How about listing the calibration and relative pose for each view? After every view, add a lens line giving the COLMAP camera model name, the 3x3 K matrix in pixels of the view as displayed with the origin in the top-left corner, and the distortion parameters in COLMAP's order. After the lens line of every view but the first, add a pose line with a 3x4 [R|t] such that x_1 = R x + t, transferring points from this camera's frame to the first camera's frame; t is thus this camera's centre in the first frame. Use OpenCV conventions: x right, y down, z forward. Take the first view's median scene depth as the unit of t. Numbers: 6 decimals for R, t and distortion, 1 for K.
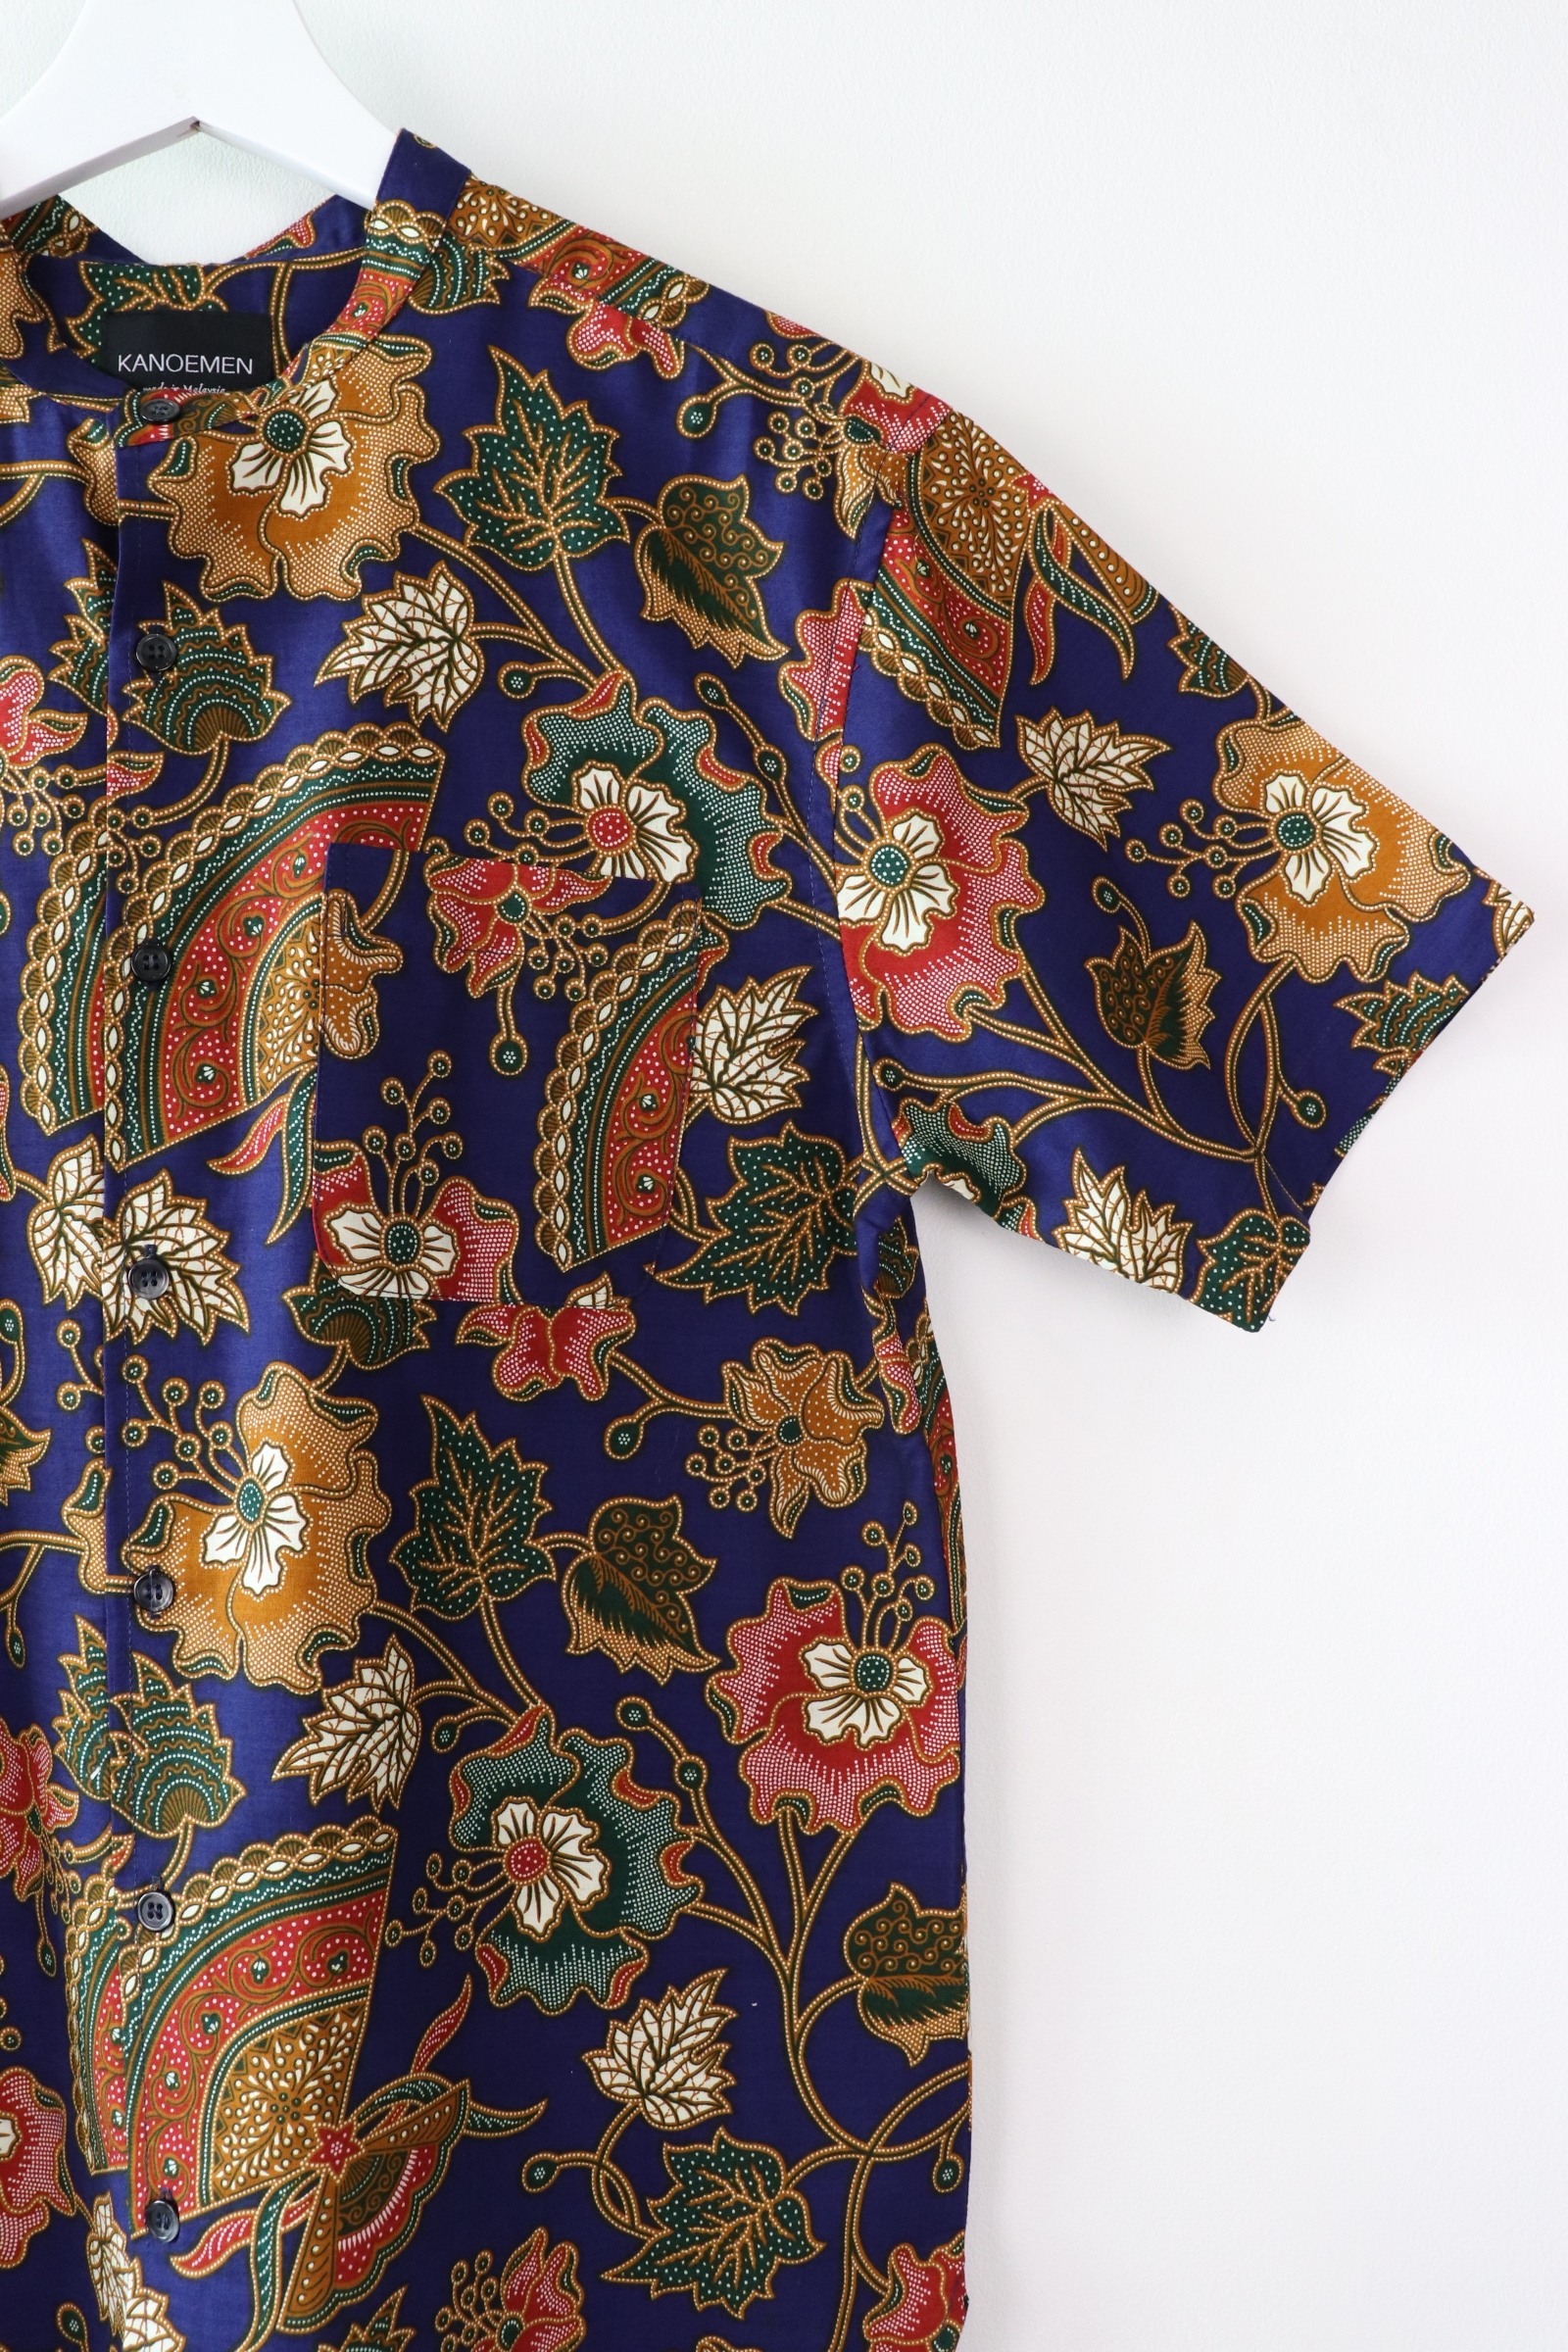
lens RADIAL K [[1981.0, 0, 710.1], [0, 1981.0, 1149.9], [0, 0, 1]] dist [-0.144392, 0.135944]
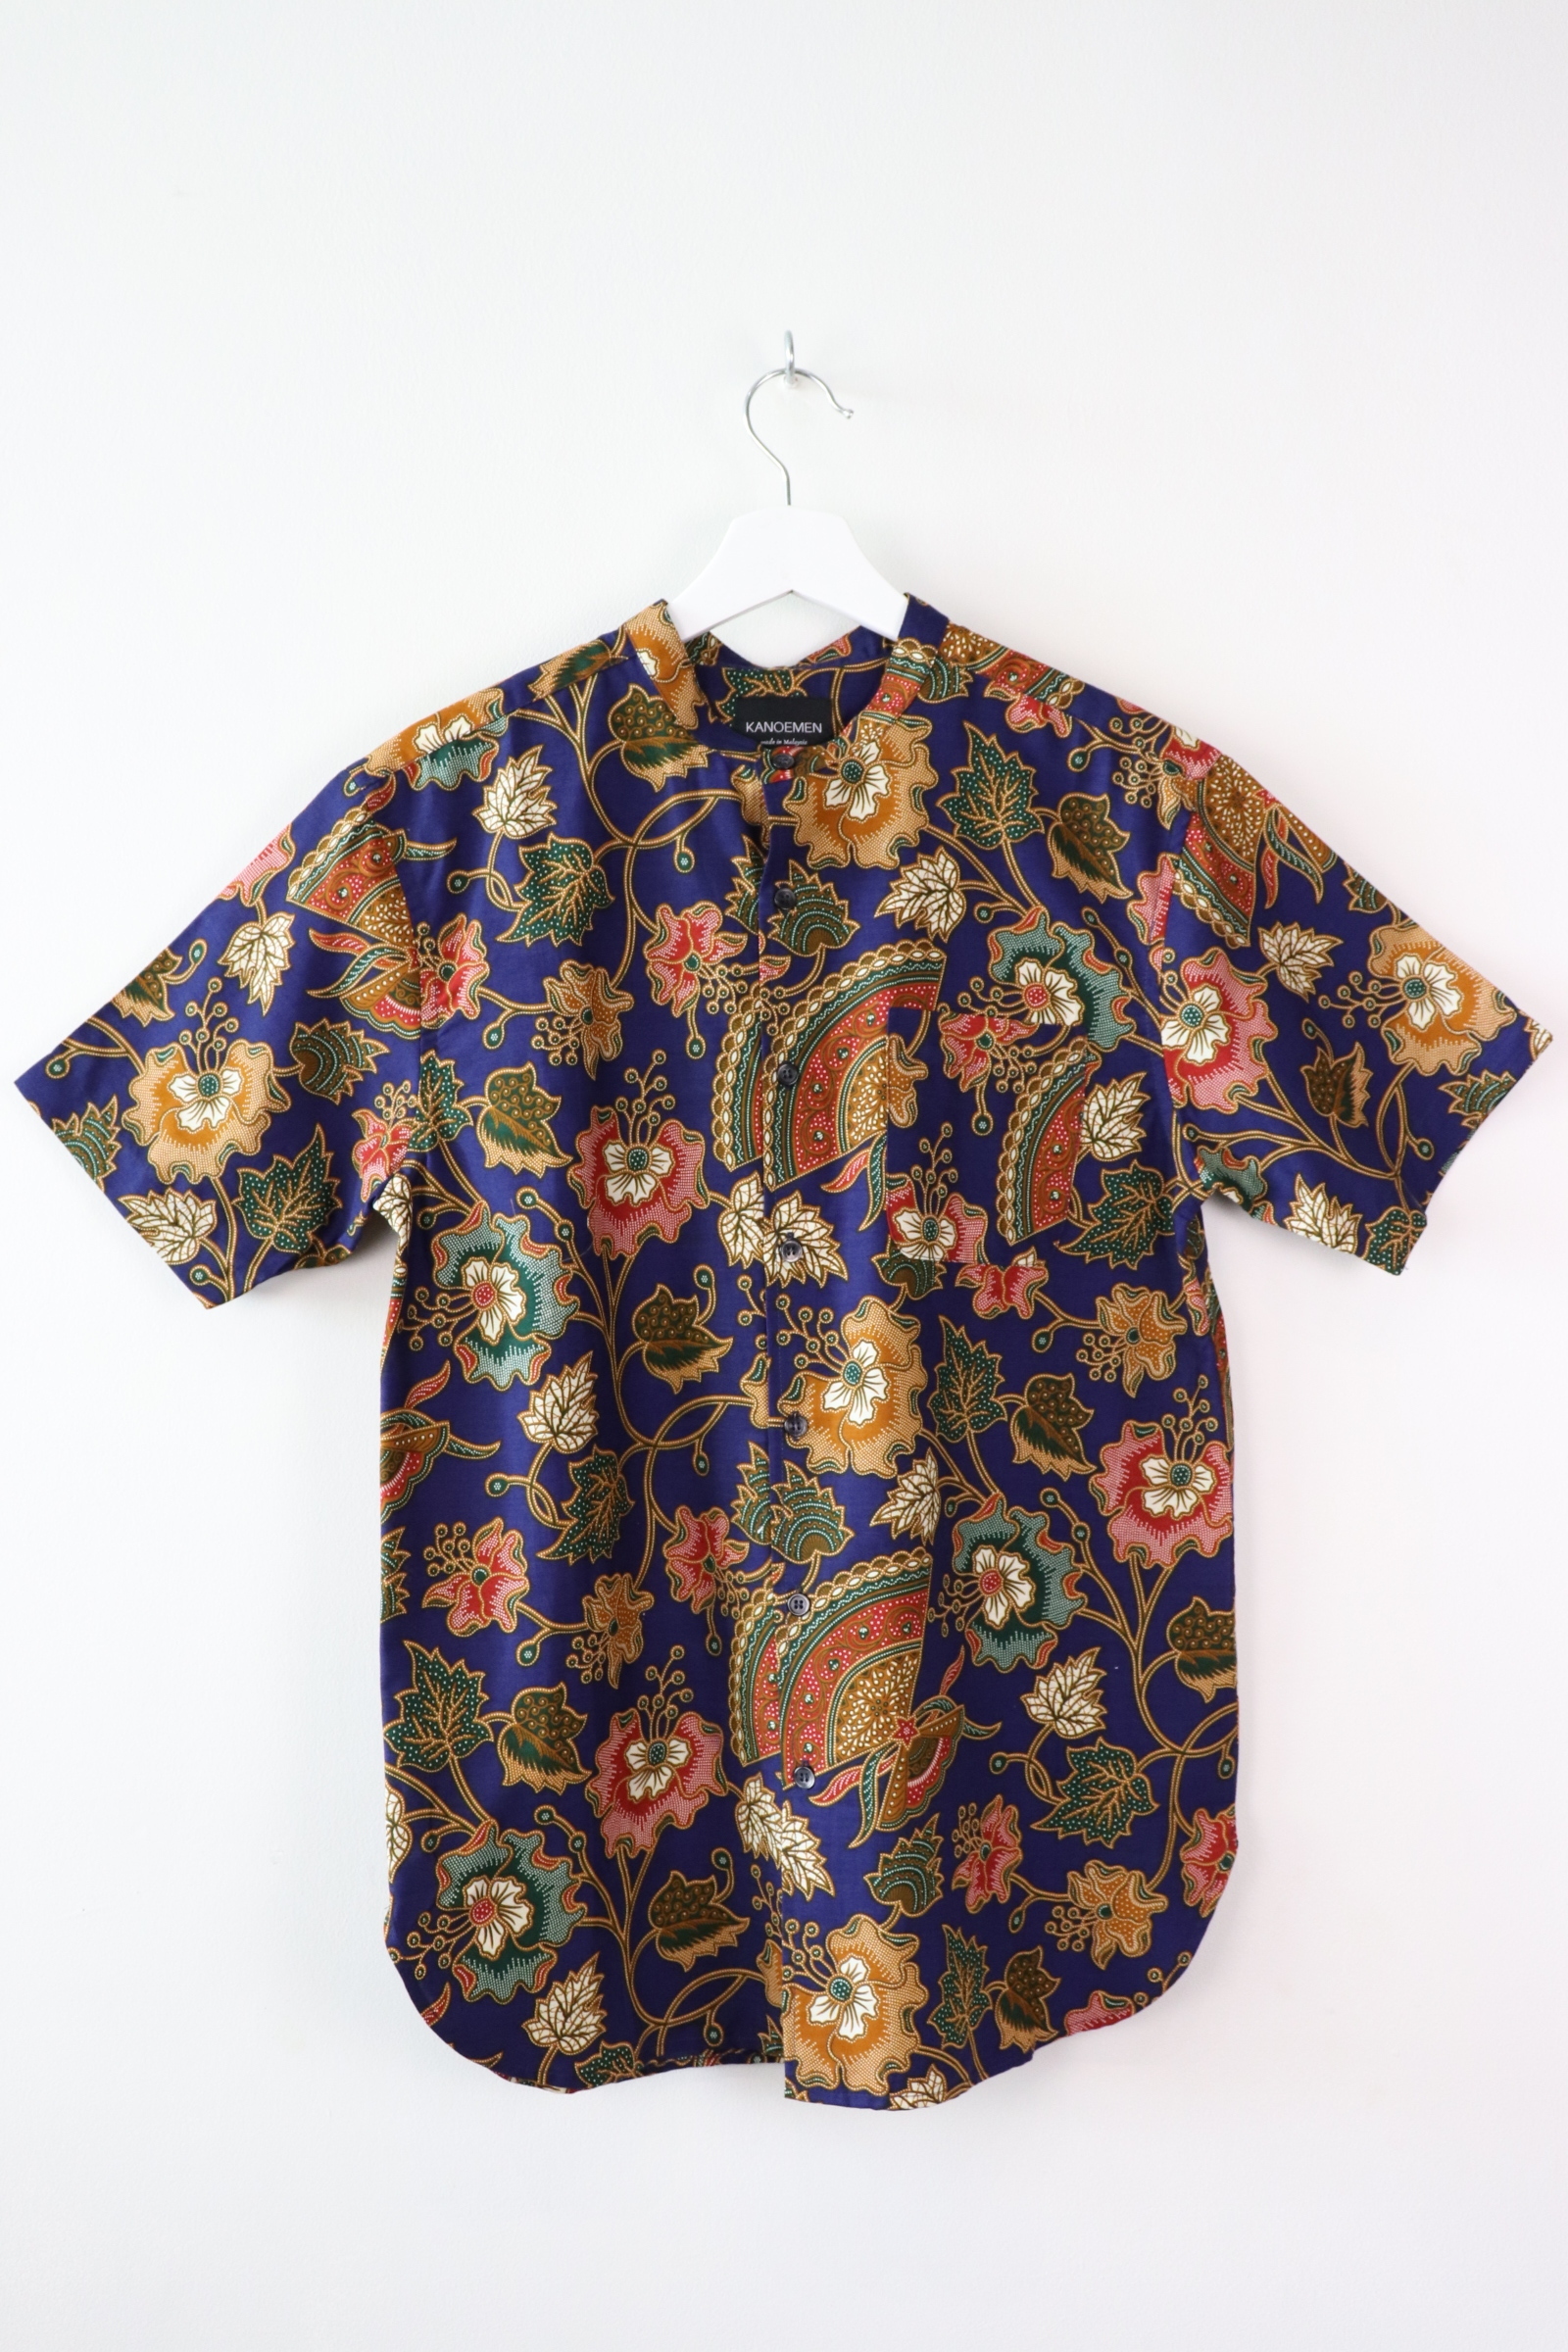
lens RADIAL K [[1981.0, 0, 775.8], [0, 1981.0, 1148.7], [0, 0, 1]] dist [-0.144392, 0.135944]
pose [[0.999960, -0.008863, 0.000705, -0.286940], [0.008870, 0.999907, -0.010391, -0.008835], [-0.000613, 0.010397, 0.999946, -0.776739]]
